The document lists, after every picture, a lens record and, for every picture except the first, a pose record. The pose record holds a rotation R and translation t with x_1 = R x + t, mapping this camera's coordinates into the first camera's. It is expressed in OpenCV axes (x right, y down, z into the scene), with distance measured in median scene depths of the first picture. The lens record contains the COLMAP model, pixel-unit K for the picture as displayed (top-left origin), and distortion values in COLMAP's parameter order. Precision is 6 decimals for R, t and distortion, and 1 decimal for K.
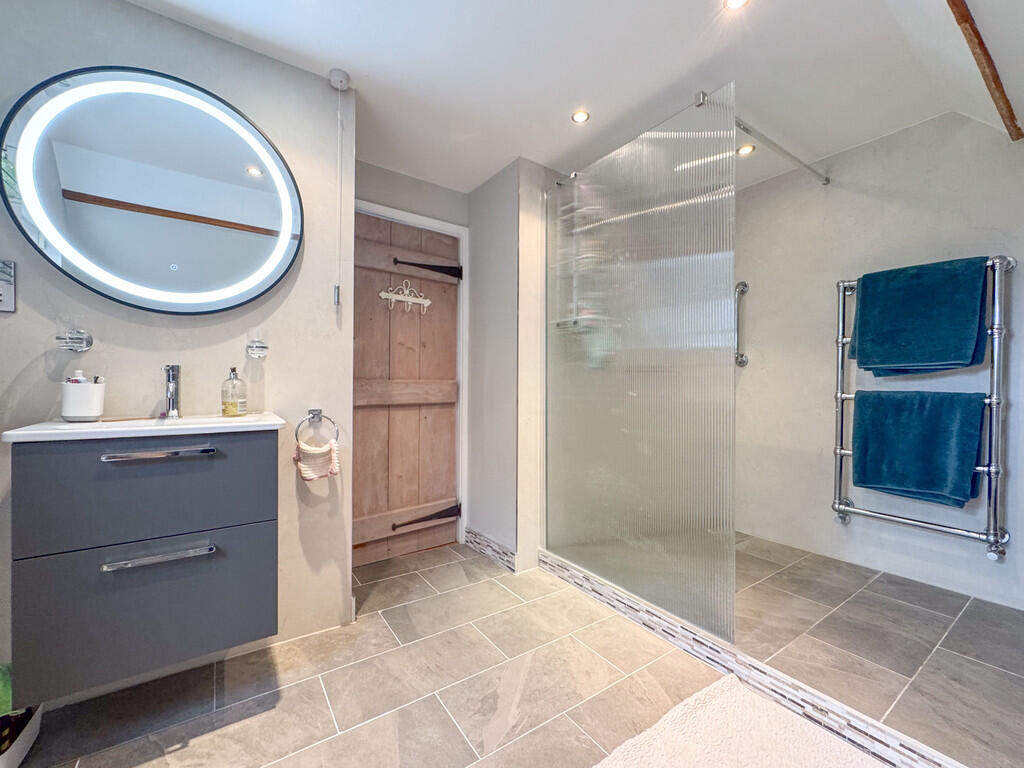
lens RADIAL K [[428.5, 0, 515.7], [0, 428.5, 385.4], [0, 0, 1]] dist [-0.002013, 0.000019]
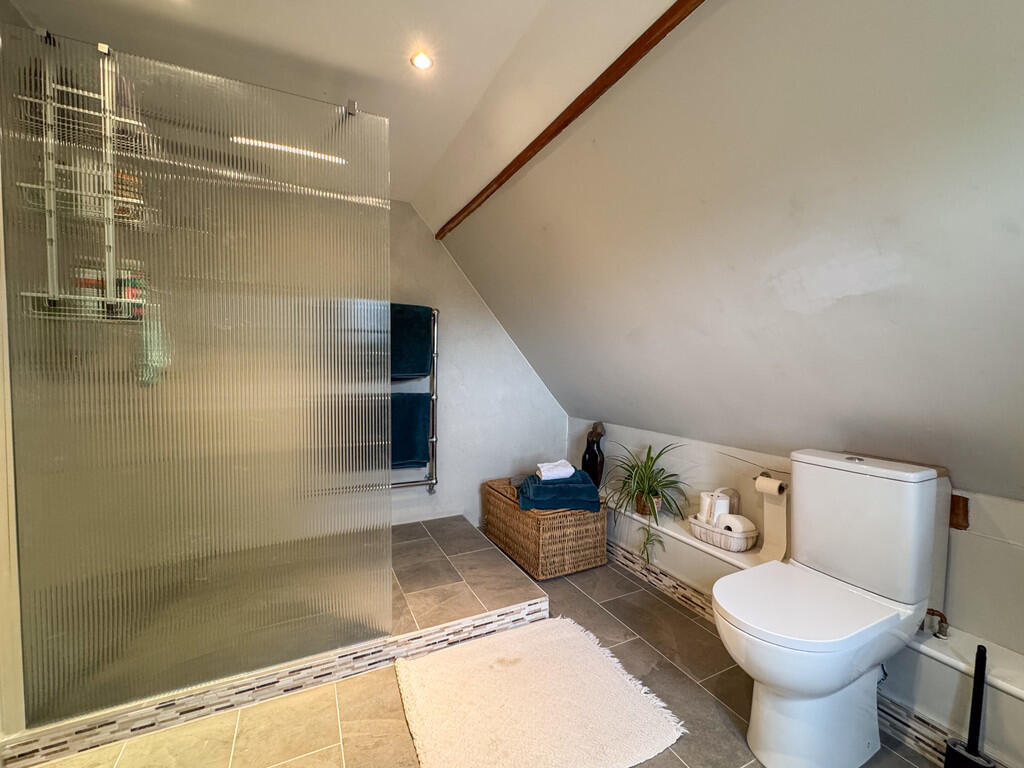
lens RADIAL K [[428.5, 0, 515.7], [0, 428.5, 385.4], [0, 0, 1]] dist [-0.002013, 0.000019]
pose [[0.153254, -0.042097, 0.987290, -0.470100], [-0.001149, 0.999084, 0.042778, -0.083780], [-0.988186, -0.007690, 0.153065, 0.467359]]
